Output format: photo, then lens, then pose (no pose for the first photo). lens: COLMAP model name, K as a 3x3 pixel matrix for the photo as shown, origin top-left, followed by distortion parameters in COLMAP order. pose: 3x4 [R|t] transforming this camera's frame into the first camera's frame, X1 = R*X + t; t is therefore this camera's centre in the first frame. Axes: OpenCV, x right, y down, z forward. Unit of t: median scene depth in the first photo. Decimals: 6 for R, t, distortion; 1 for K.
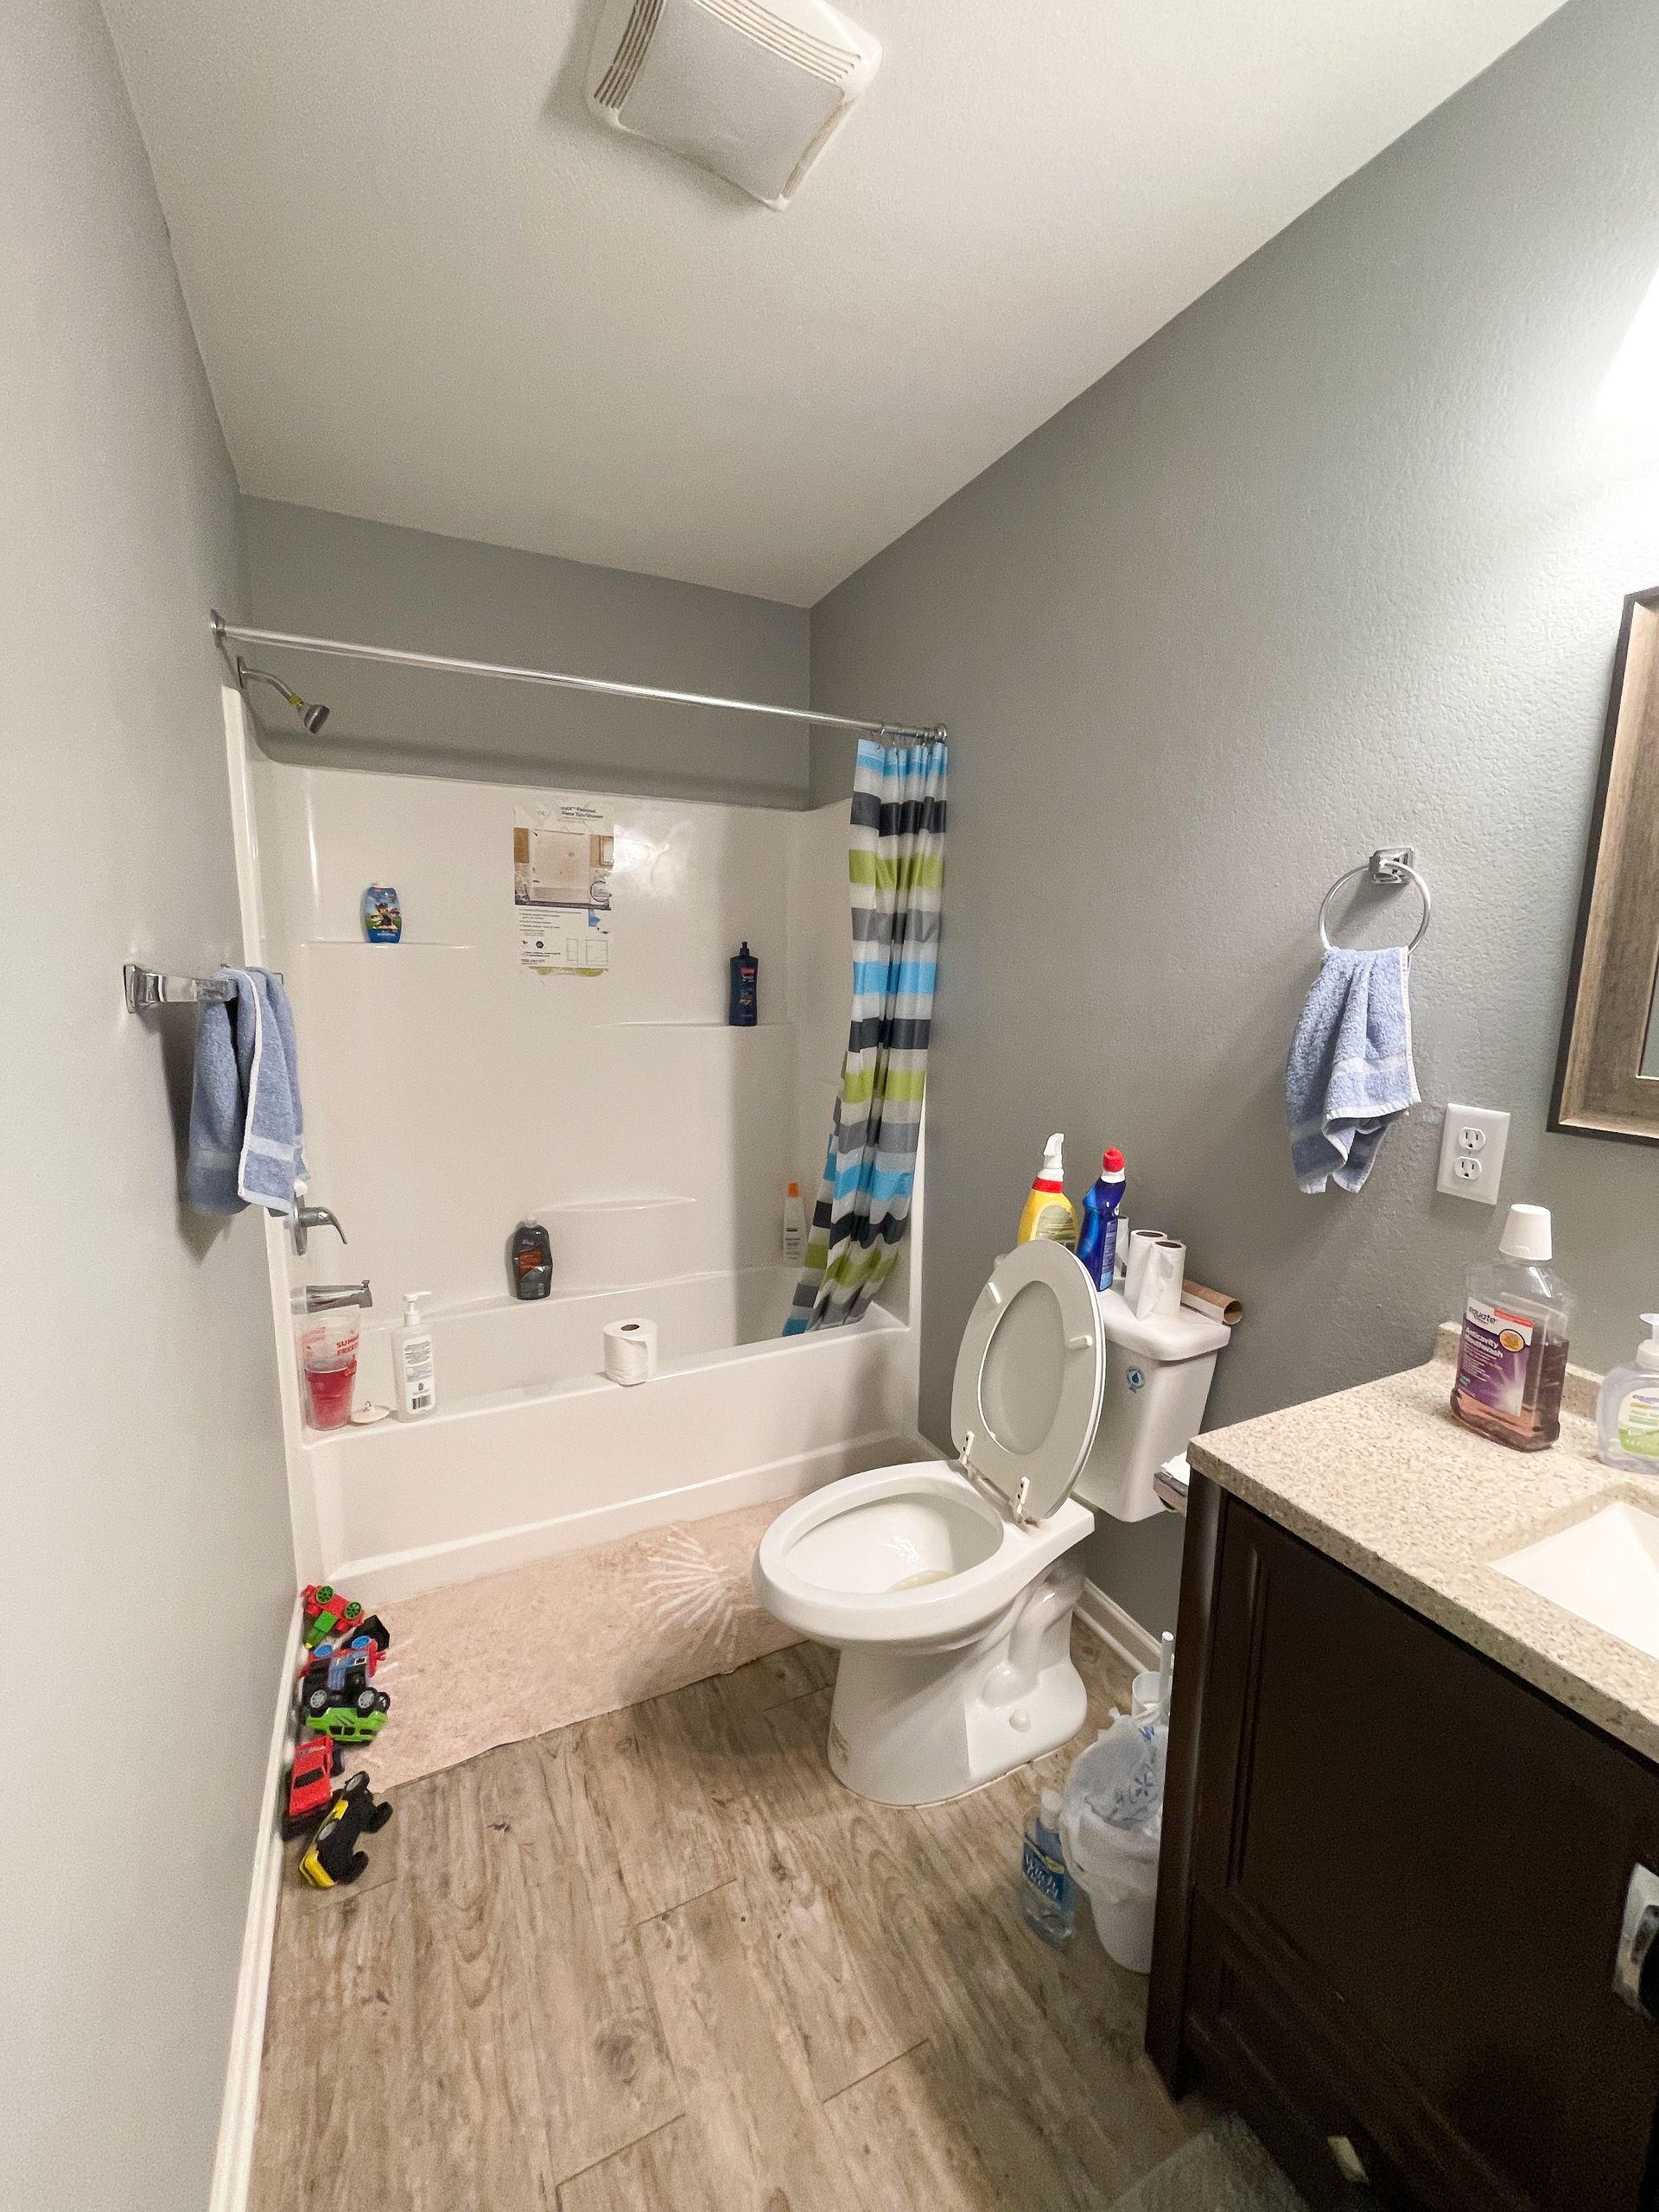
lens RADIAL K [[891.0, 0, 832.3], [0, 891.0, 1114.3], [0, 0, 1]] dist [-0.002114, 0.001103]
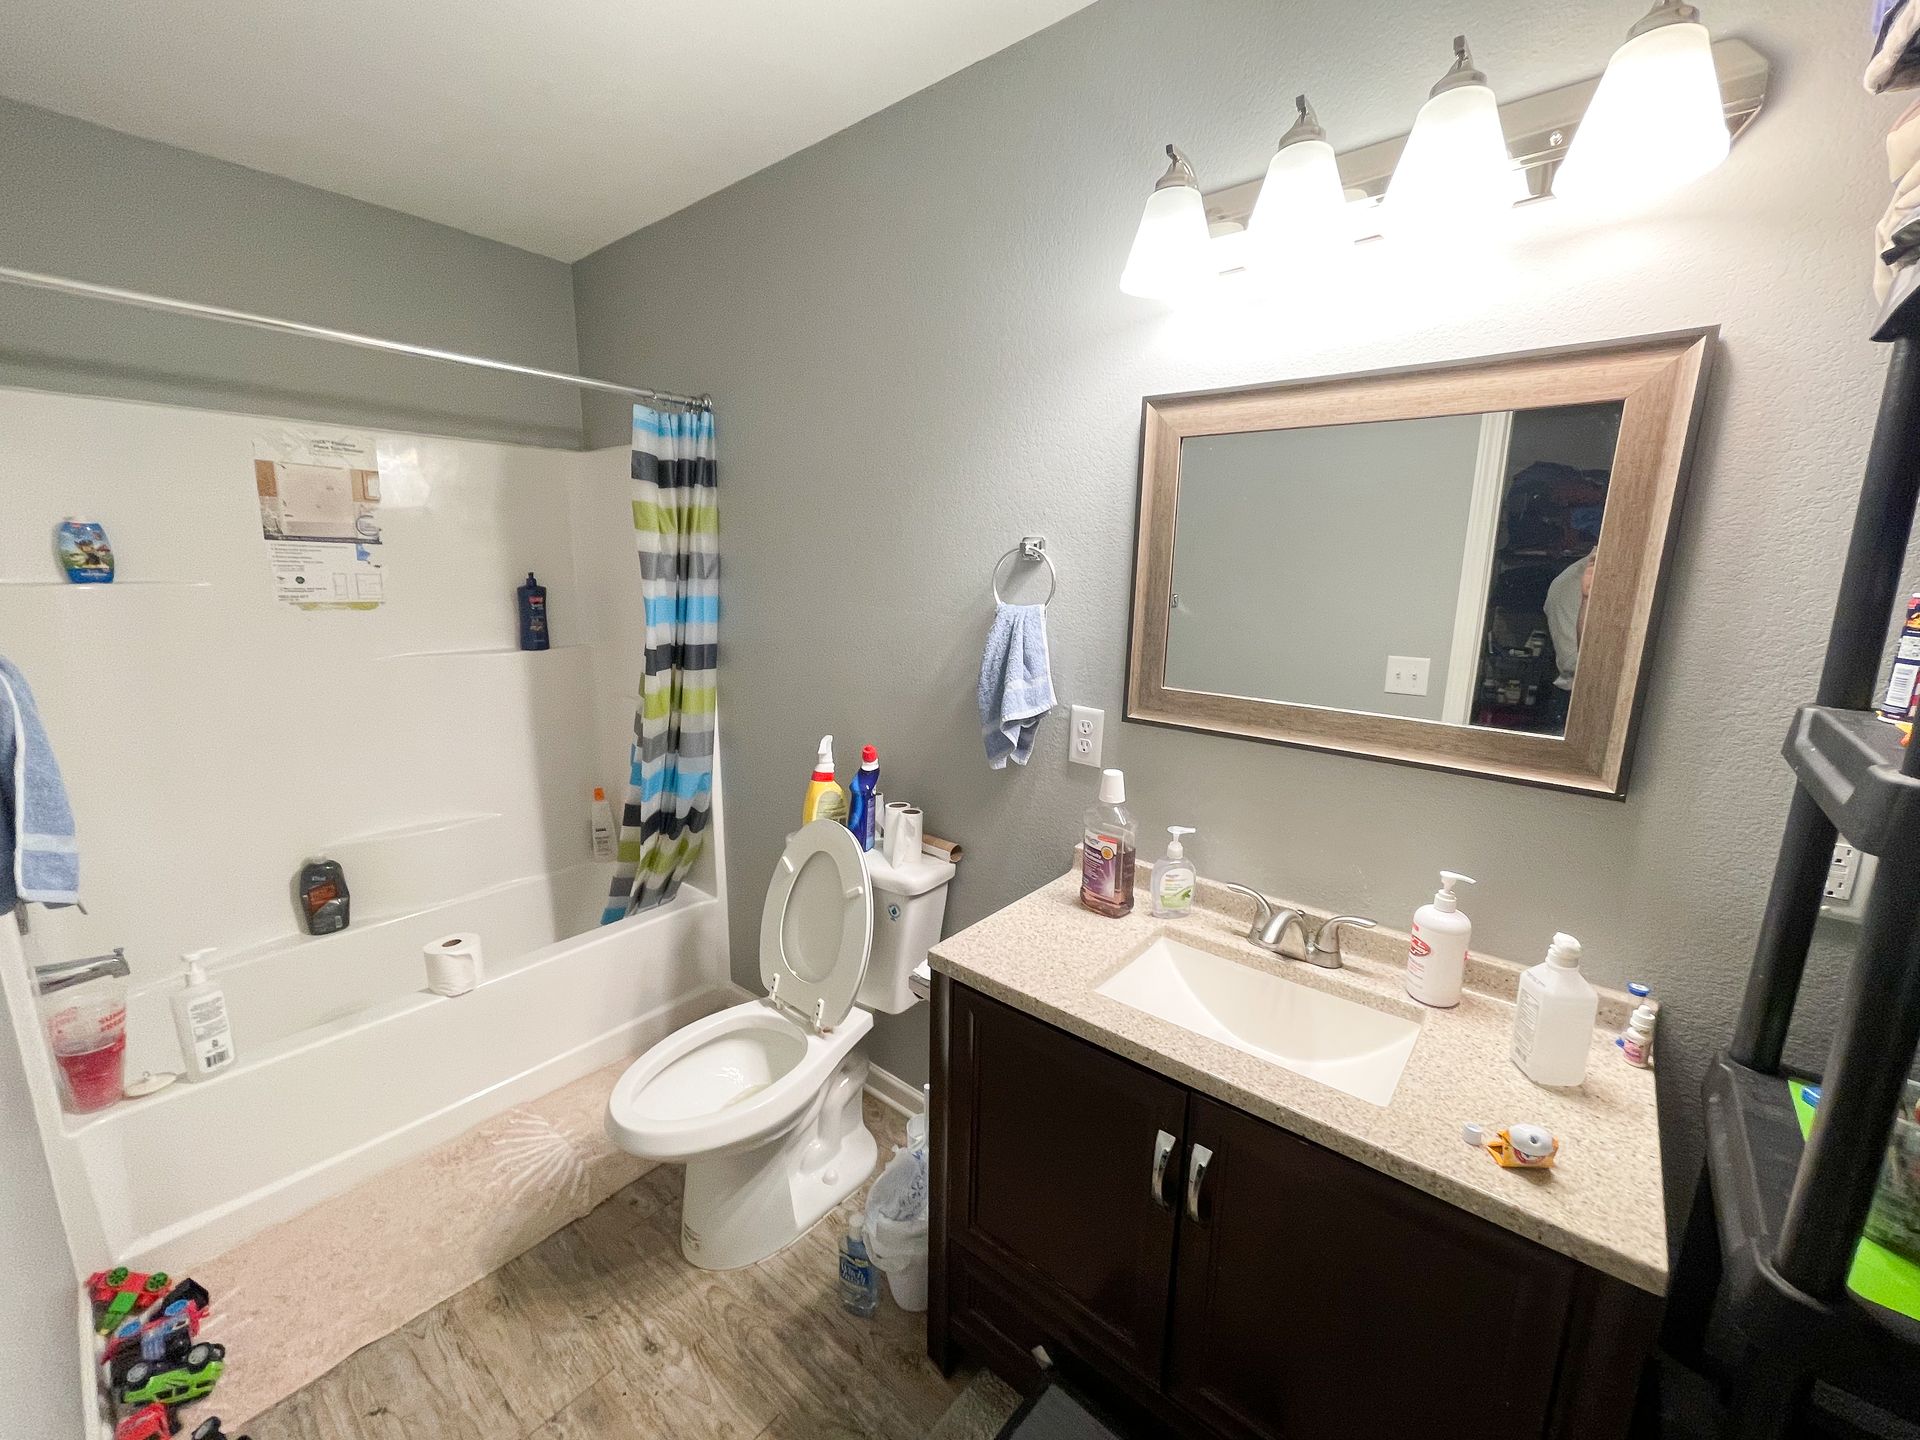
lens RADIAL K [[773.3, 0, 957.3], [0, 773.3, 726.0], [0, 0, 1]] dist [-0.002114, 0.001103]
pose [[0.912177, -0.078166, 0.402273, -0.029427], [0.059325, 0.996487, 0.059107, -0.052610], [-0.405480, -0.030051, 0.913610, -0.120890]]
